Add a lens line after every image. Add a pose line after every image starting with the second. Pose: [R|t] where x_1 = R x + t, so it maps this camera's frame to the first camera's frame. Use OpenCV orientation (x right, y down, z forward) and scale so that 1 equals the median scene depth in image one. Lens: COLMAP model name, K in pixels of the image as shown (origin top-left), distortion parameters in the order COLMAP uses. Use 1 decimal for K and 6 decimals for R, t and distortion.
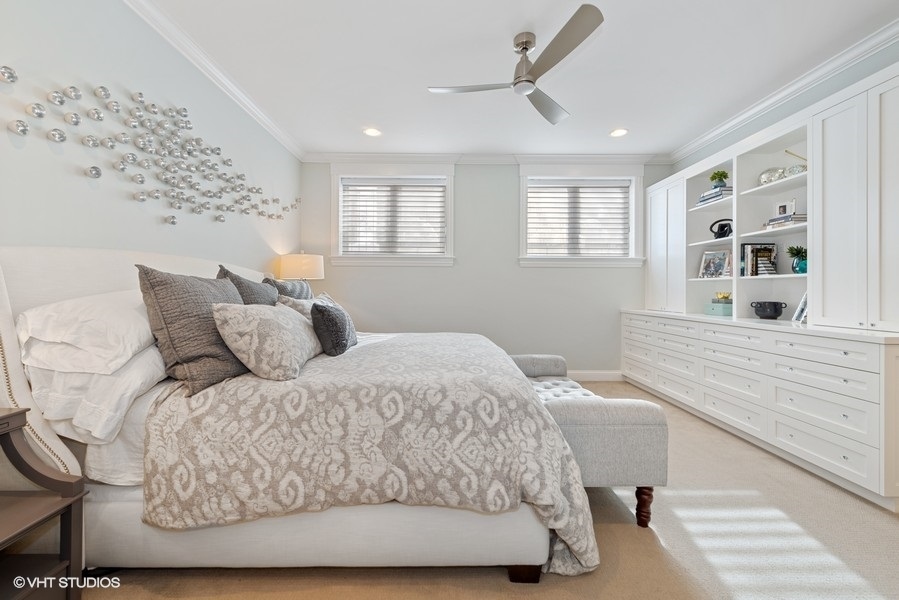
lens RADIAL K [[372.9, 0, 435.9], [0, 372.9, 292.5], [0, 0, 1]] dist [0.005747, -0.004173]
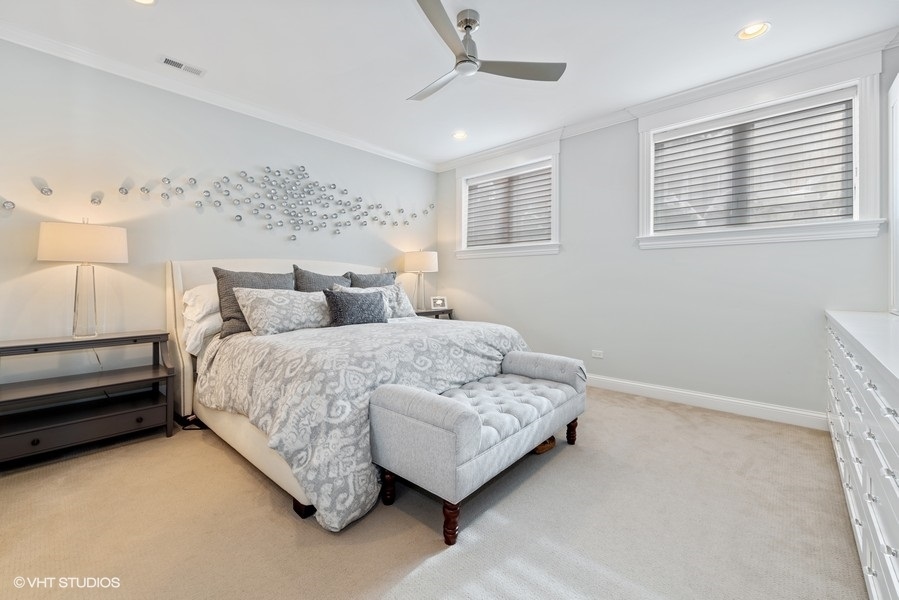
lens RADIAL K [[372.9, 0, 434.4], [0, 372.9, 290.6], [0, 0, 1]] dist [0.005747, -0.004173]
pose [[0.717769, 0.010999, -0.696194, 0.793571], [-0.000840, 0.999888, 0.014931, 0.009930], [0.696280, -0.010132, 0.717698, 0.239762]]
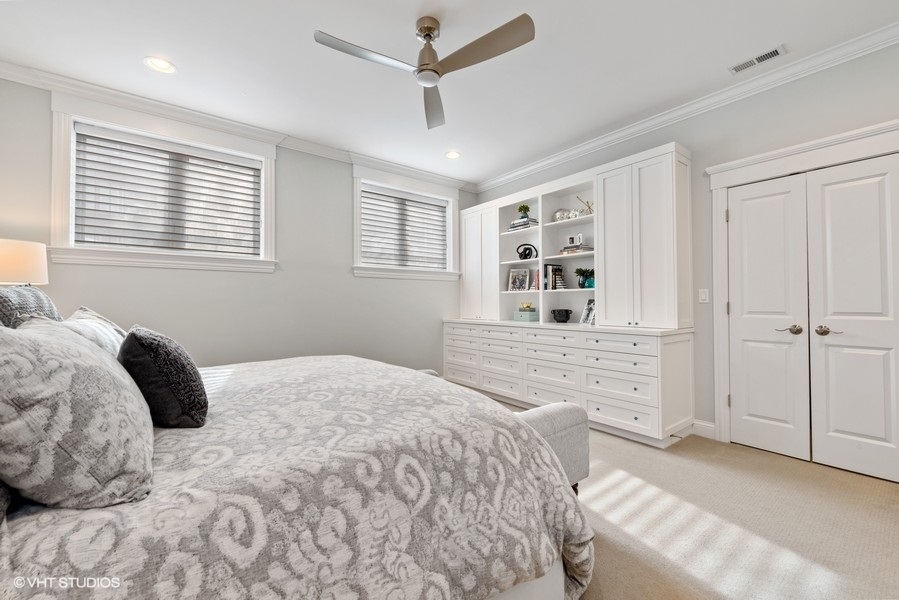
lens RADIAL K [[372.9, 0, 450.2], [0, 372.9, 295.5], [0, 0, 1]] dist [0.005747, -0.004173]
pose [[0.781962, 0.005505, 0.623302, -0.268615], [0.010560, 0.999701, -0.022076, 0.000462], [-0.623237, 0.023845, 0.781670, 0.252952]]
